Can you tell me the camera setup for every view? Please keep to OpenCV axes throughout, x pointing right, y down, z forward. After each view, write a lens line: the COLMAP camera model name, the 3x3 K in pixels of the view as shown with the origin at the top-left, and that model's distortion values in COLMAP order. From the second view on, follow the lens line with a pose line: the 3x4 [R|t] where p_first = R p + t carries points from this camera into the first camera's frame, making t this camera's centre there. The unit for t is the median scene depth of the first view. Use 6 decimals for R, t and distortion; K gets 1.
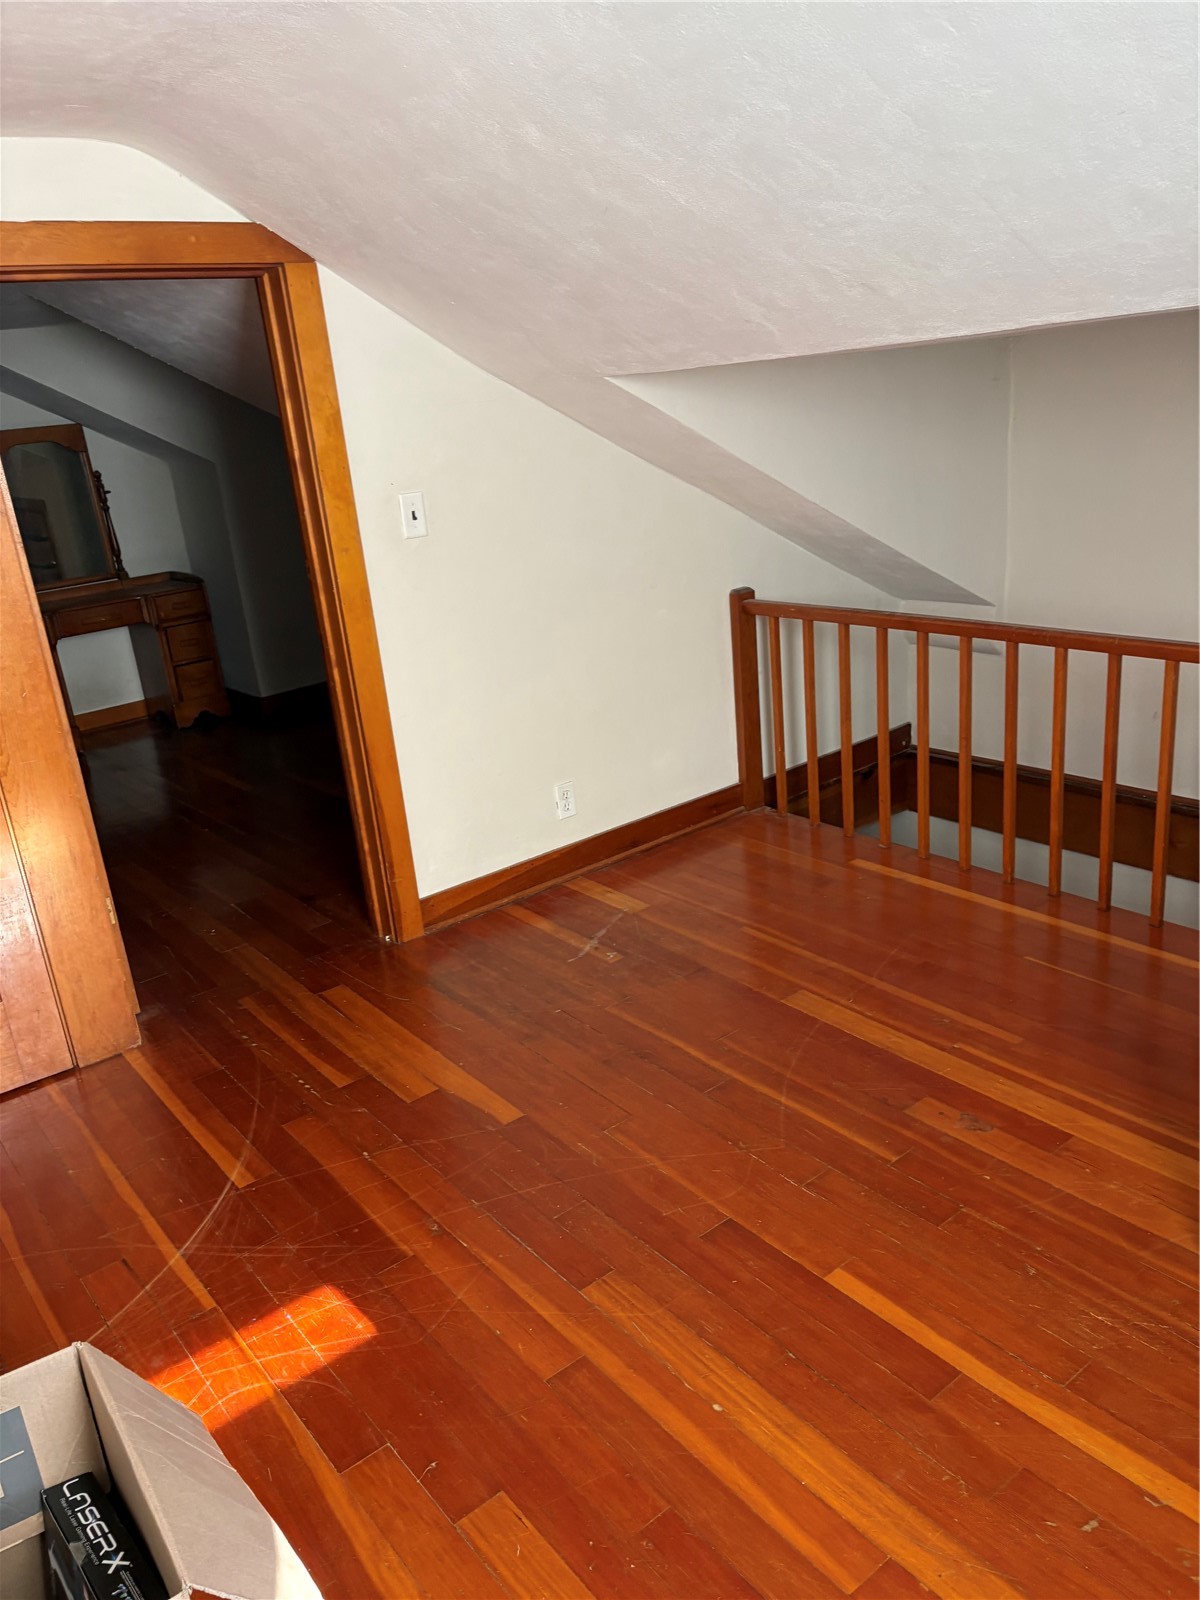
lens RADIAL K [[1200.7, 0, 600.7], [0, 1200.7, 809.9], [0, 0, 1]] dist [0.059656, 0.000409]
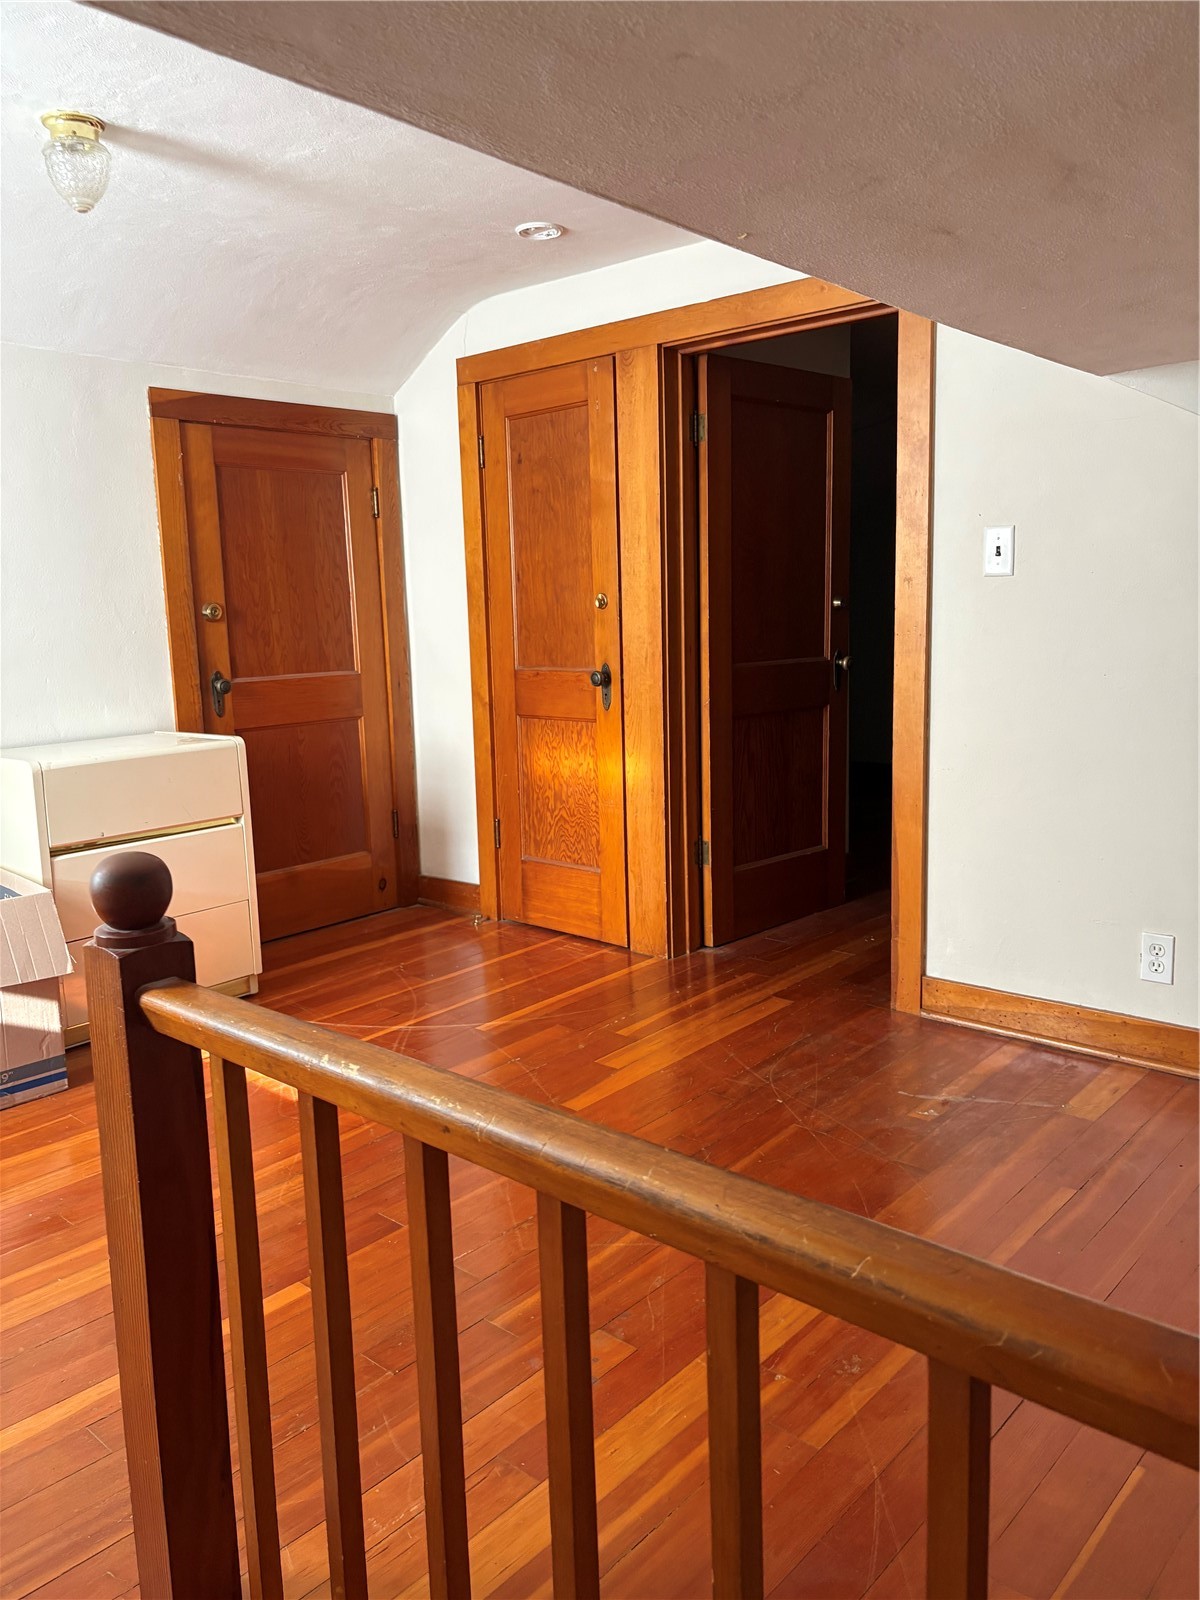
lens RADIAL K [[1200.7, 0, 600.2], [0, 1200.7, 794.2], [0, 0, 1]] dist [0.059656, 0.000409]
pose [[0.174808, 0.243183, -0.954099, 0.647862], [-0.306375, 0.934347, 0.182016, -0.144173], [0.935723, 0.260494, 0.237836, 0.543385]]
